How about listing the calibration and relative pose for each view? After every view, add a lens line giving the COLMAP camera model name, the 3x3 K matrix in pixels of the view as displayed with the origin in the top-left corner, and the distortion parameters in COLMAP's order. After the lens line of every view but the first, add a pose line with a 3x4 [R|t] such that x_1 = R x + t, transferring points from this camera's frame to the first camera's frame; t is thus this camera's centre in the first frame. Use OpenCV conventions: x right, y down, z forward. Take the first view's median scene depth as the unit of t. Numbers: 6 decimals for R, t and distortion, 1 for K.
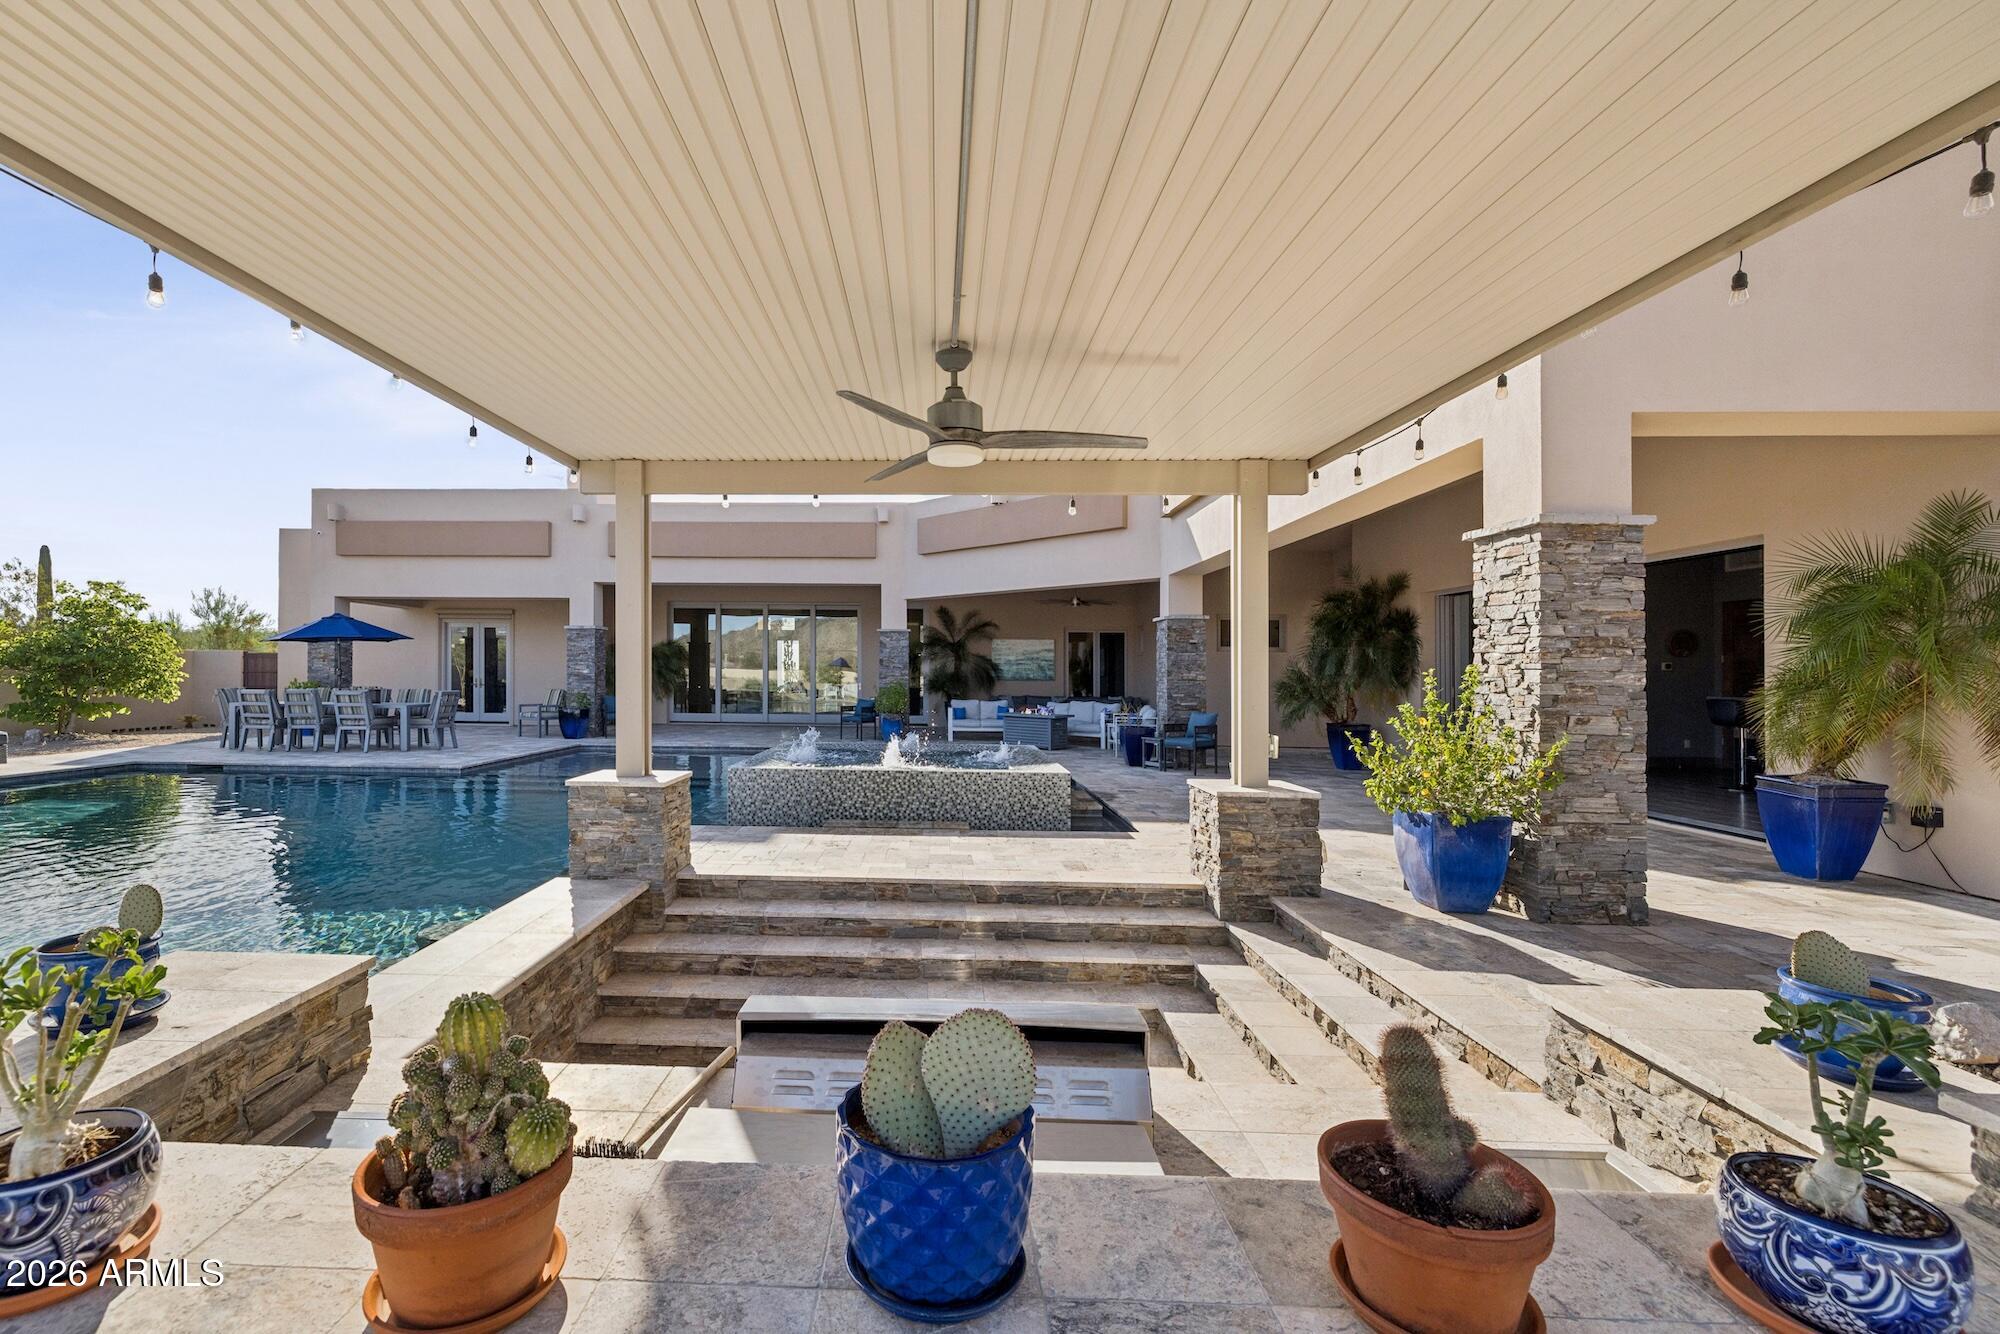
lens RADIAL K [[932.9, 0, 998.4], [0, 932.9, 672.4], [0, 0, 1]] dist [0.001103, -0.000351]
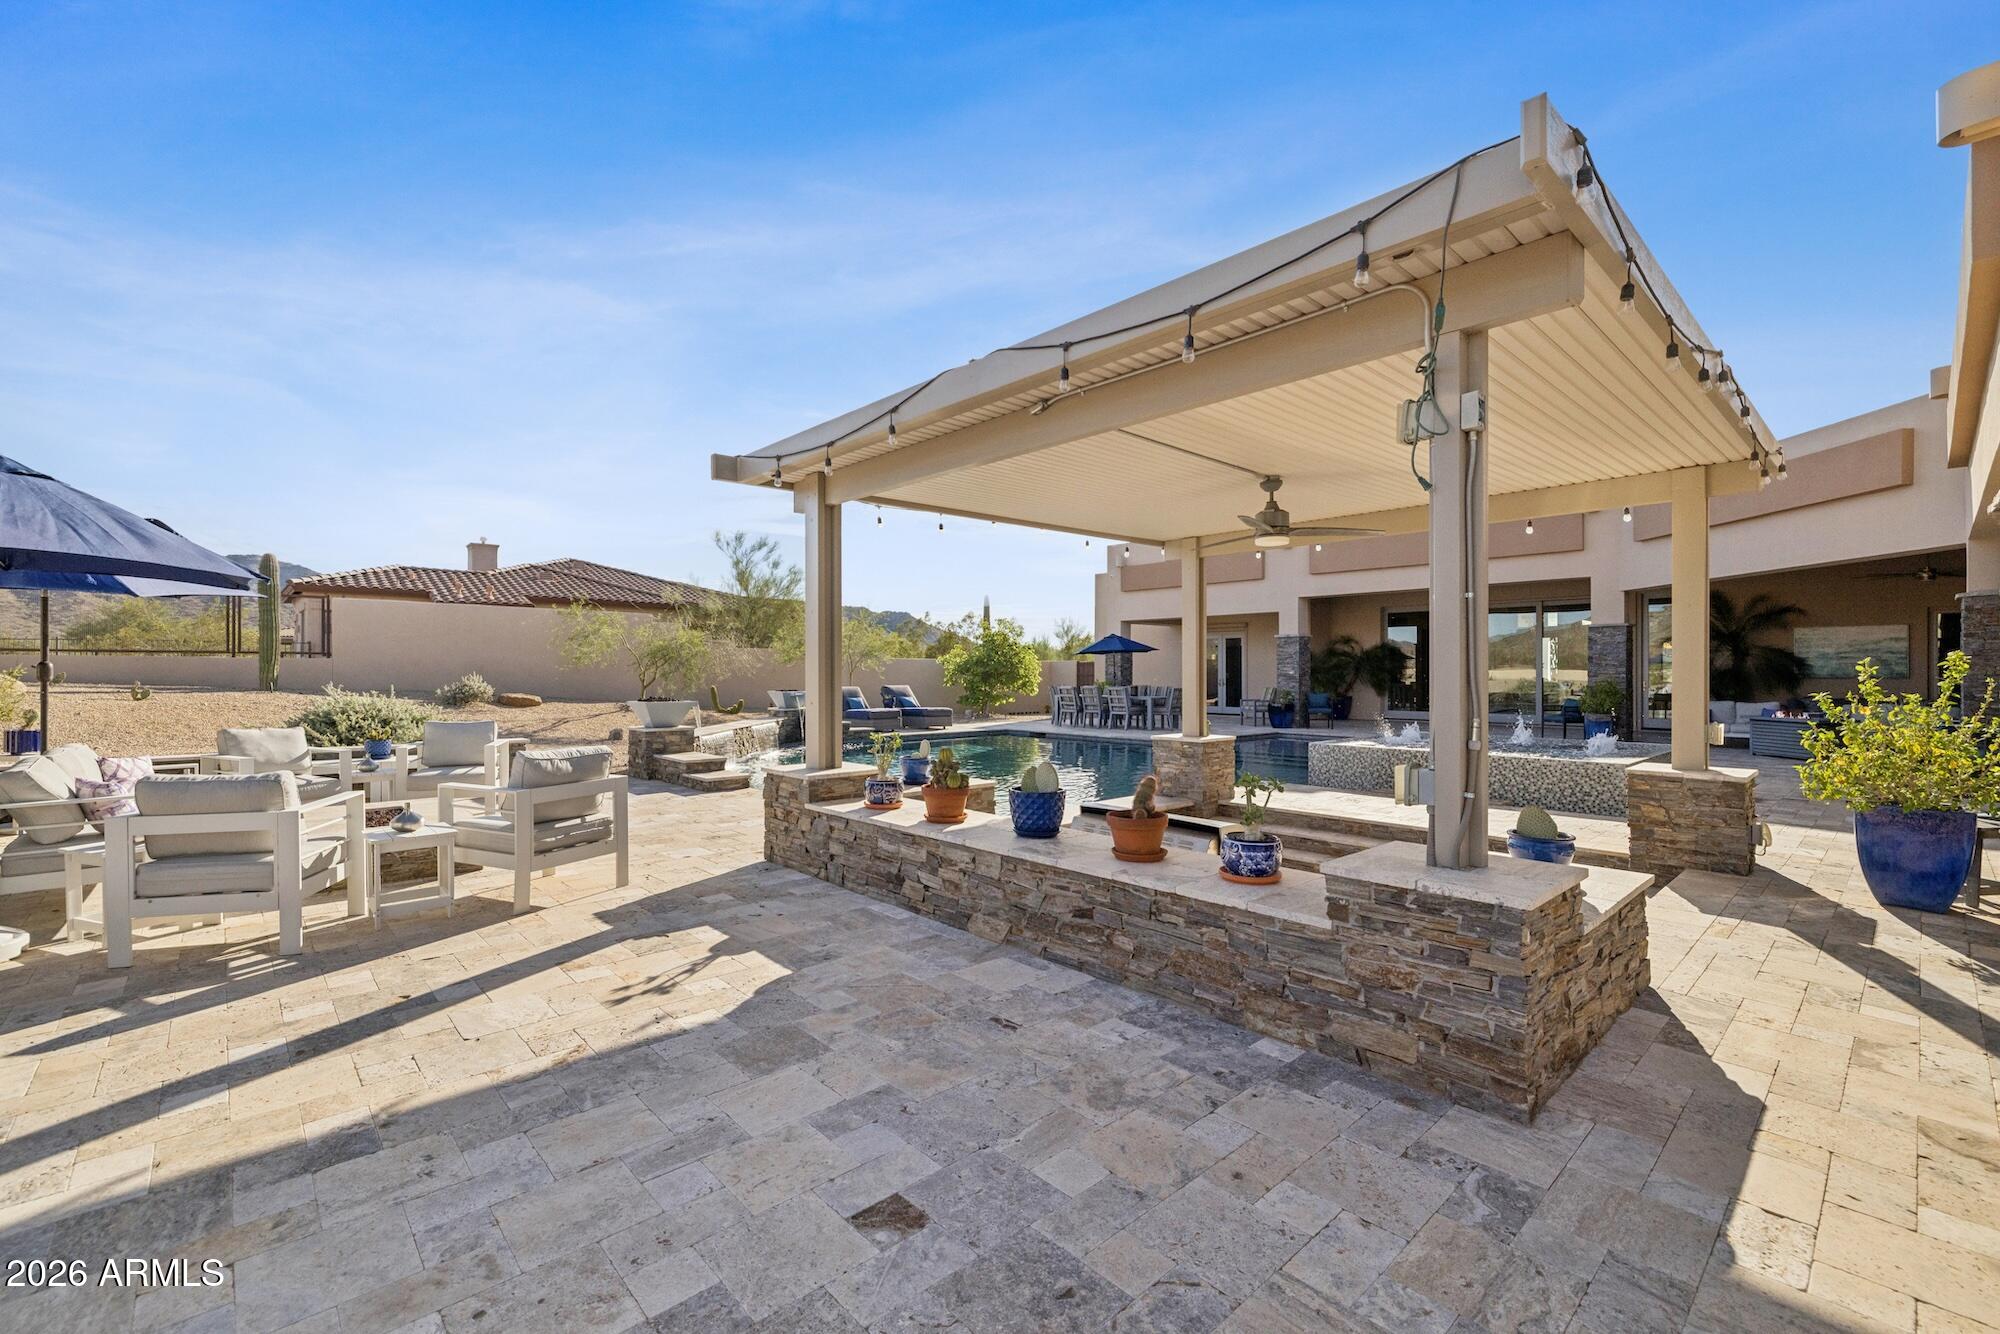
lens RADIAL K [[849.6, 0, 999.1], [0, 849.6, 674.4], [0, 0, 1]] dist [-0.000557, -0.000087]
pose [[0.710270, -0.009260, -0.703868, 0.086645], [0.010133, 0.999944, -0.002931, 0.001279], [0.703856, -0.005050, 0.710324, -0.057965]]
